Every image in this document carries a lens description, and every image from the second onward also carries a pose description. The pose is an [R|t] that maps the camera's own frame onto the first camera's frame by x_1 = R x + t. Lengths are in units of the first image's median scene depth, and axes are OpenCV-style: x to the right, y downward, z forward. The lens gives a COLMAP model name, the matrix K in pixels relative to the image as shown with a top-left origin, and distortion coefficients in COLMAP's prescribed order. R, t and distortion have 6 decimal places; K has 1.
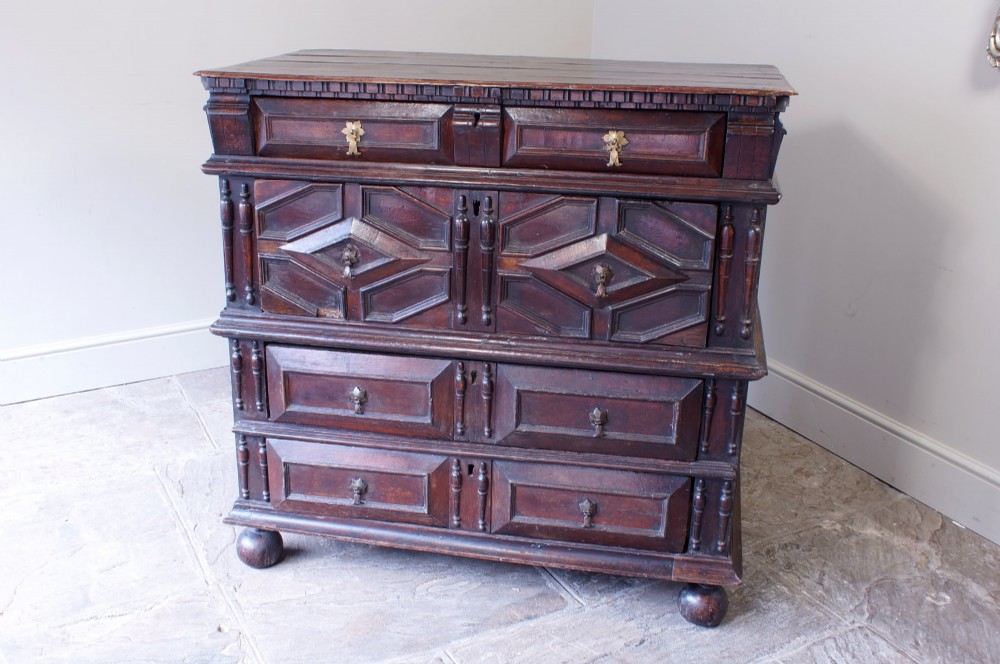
lens RADIAL K [[1030.7, 0, 478.5], [0, 1030.7, 330.5], [0, 0, 1]] dist [-0.106685, -0.006699]
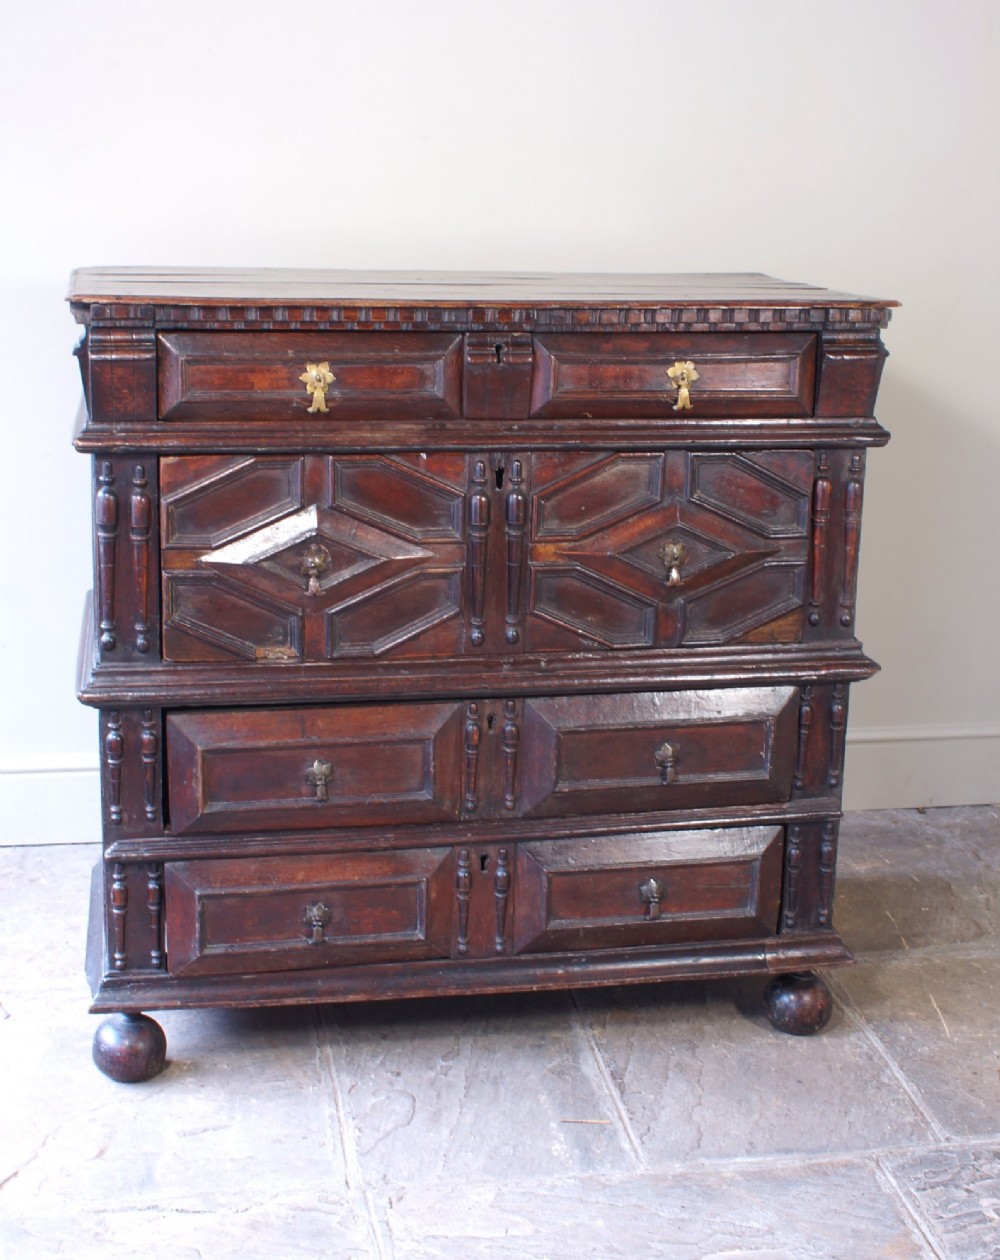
lens RADIAL K [[2002.0, 0, 500.0], [0, 2002.0, 630.0], [0, 0, 1]] dist [-0.088306, 0.076588]
pose [[0.915583, -0.091365, 0.391612, -0.522076], [0.116833, 0.992278, -0.041652, 0.040376], [-0.384782, 0.083890, 0.919187, -0.245554]]
